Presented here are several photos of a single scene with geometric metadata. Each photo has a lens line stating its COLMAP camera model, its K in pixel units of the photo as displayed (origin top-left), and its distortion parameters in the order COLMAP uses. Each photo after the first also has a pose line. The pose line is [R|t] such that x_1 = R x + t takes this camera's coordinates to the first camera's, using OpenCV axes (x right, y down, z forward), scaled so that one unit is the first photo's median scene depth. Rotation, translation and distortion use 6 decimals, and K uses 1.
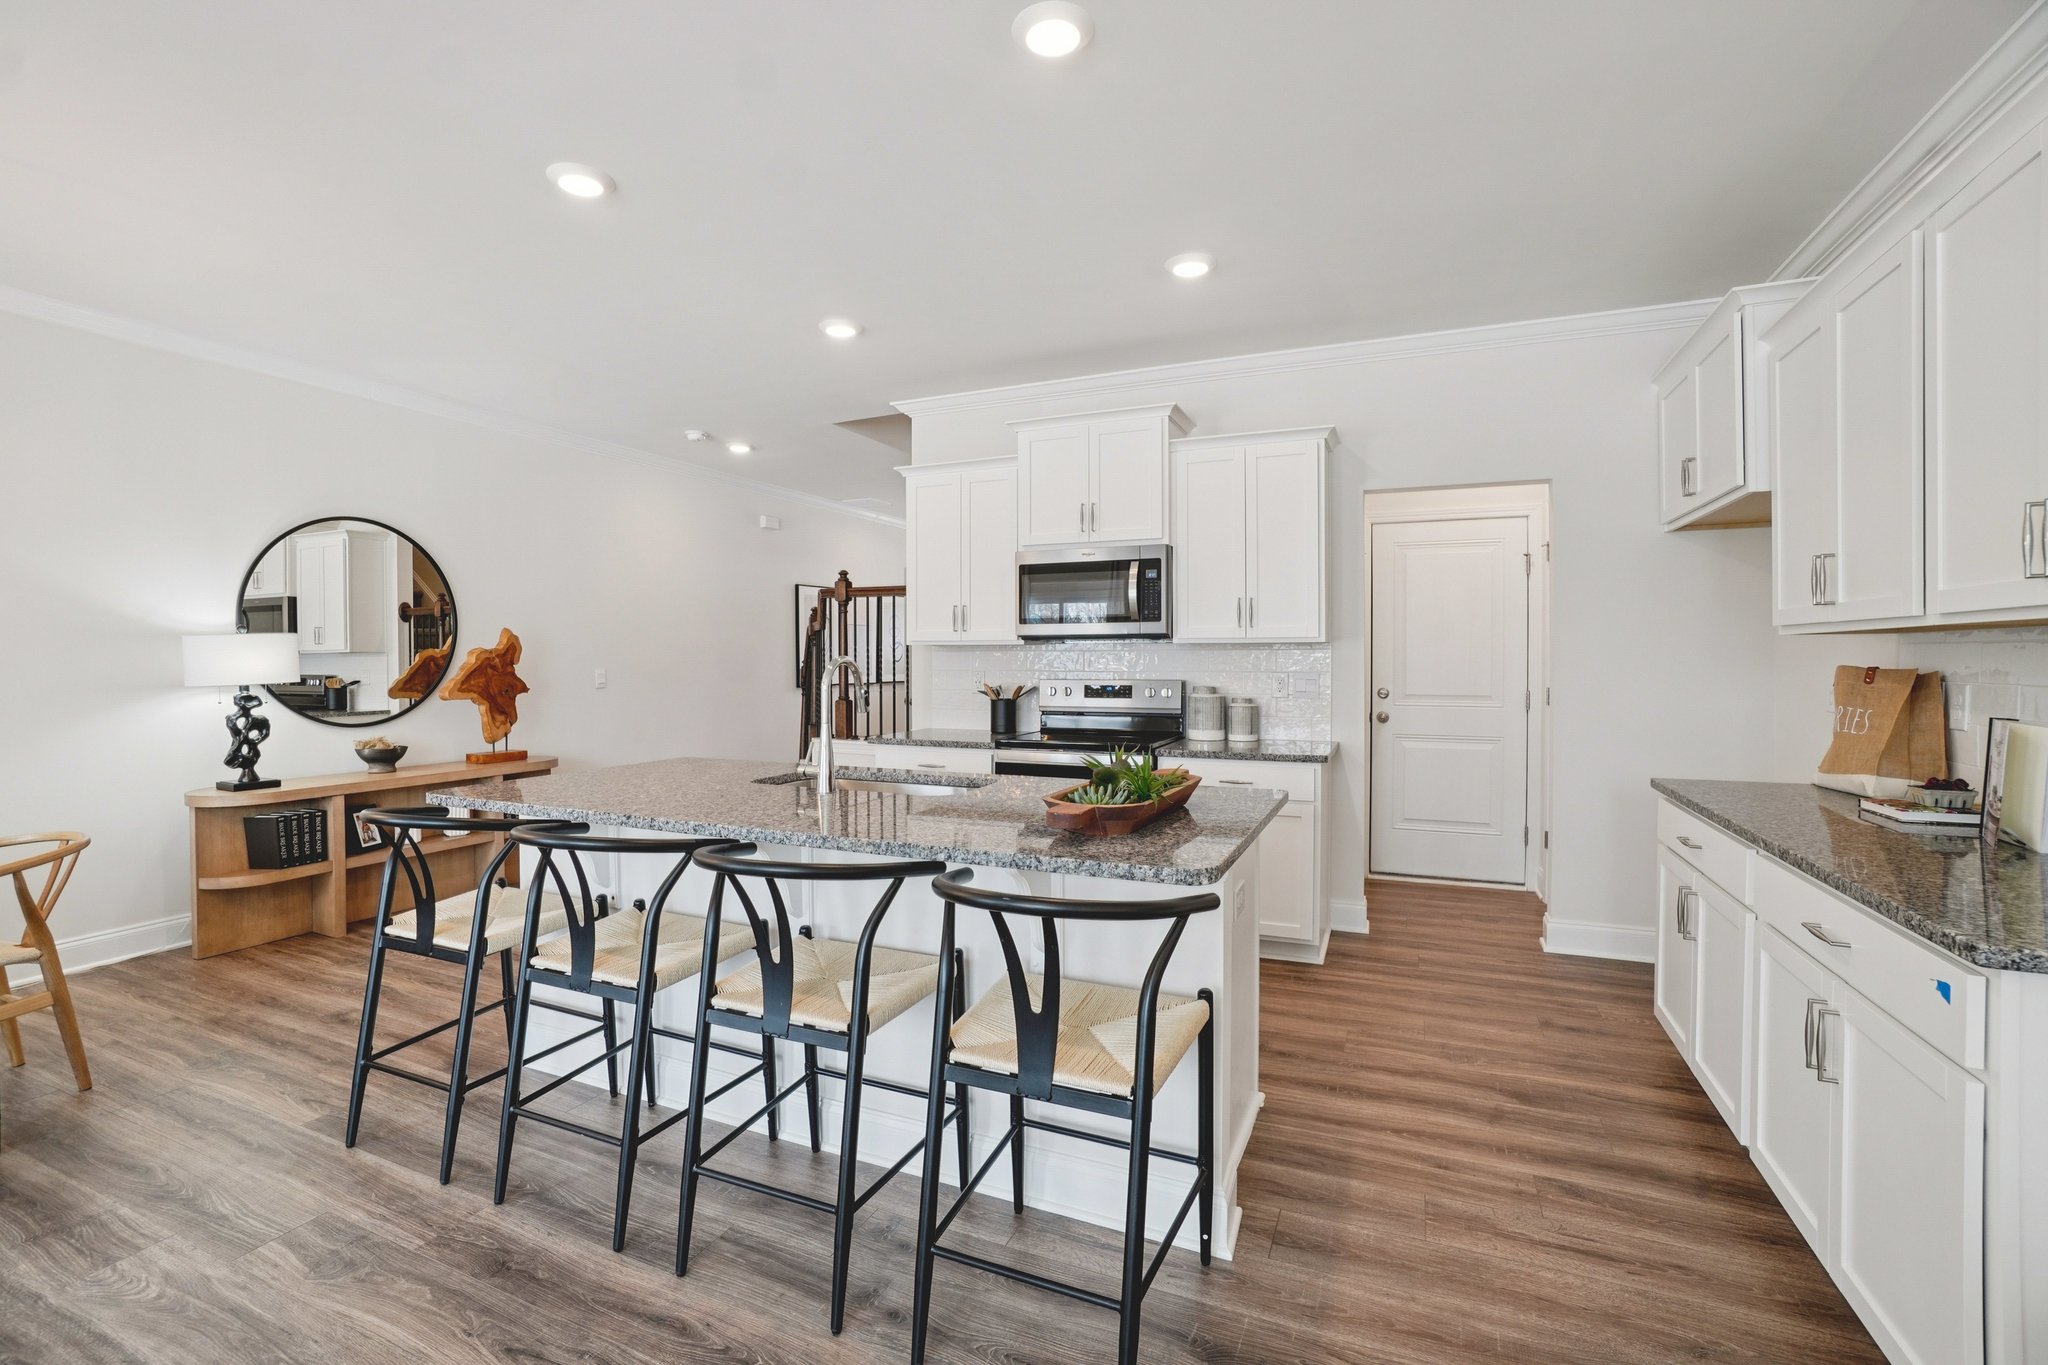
lens RADIAL K [[901.3, 0, 1019.0], [0, 901.3, 661.1], [0, 0, 1]] dist [-0.064821, 0.022088]
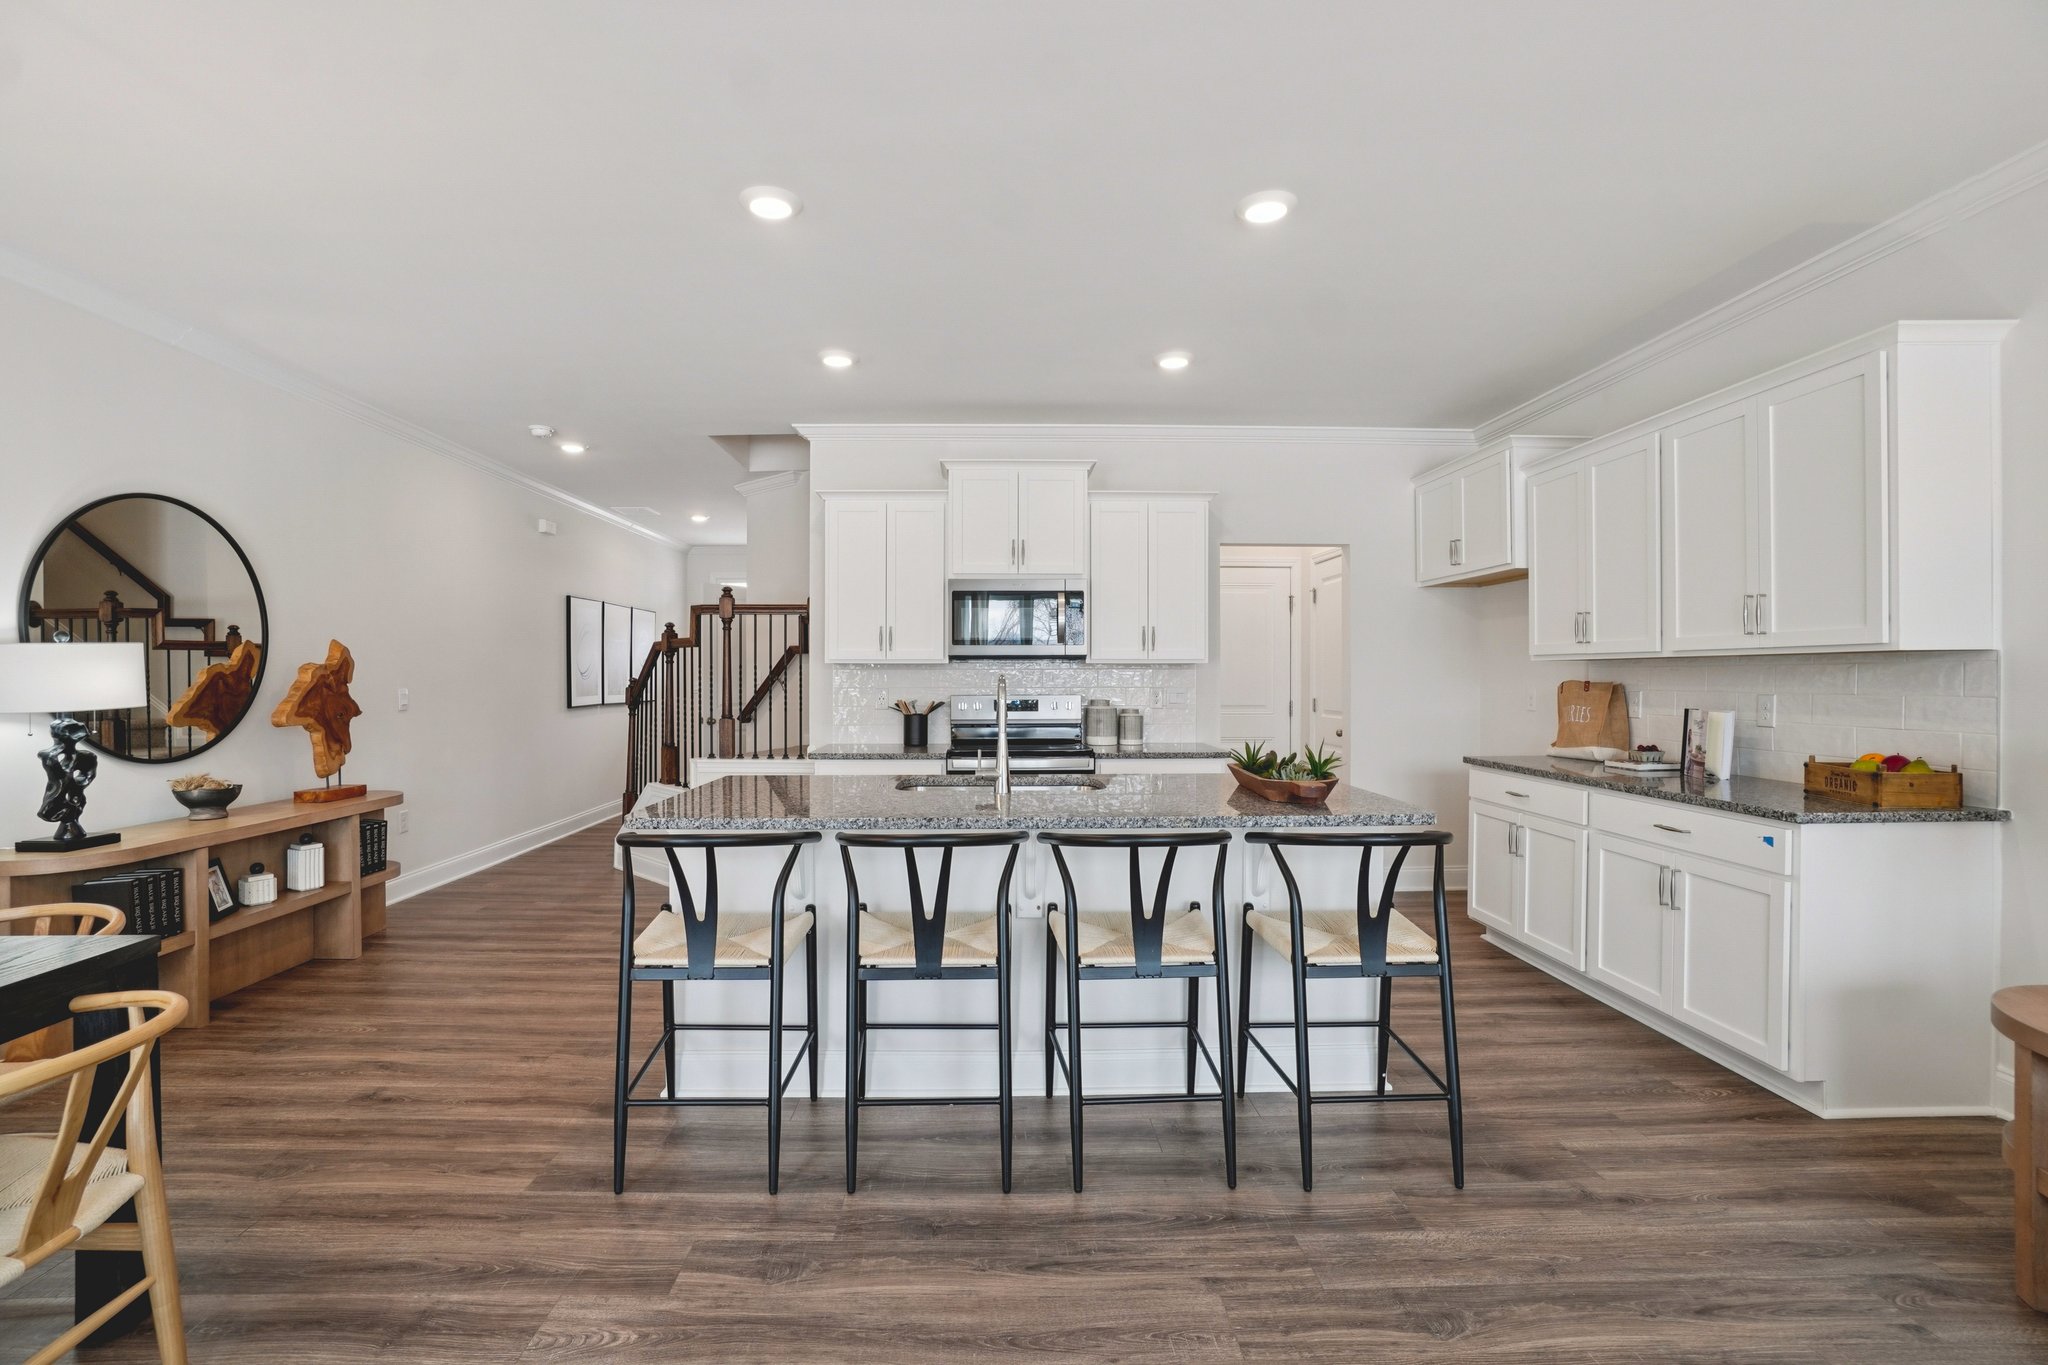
lens RADIAL K [[900.6, 0, 1015.6], [0, 900.6, 675.9], [0, 0, 1]] dist [-0.066553, 0.023178]
pose [[0.904792, 0.000383, 0.425853, -0.406853], [0.001364, 0.999992, -0.003798, 0.001114], [-0.425851, 0.004017, 0.904784, -0.024965]]
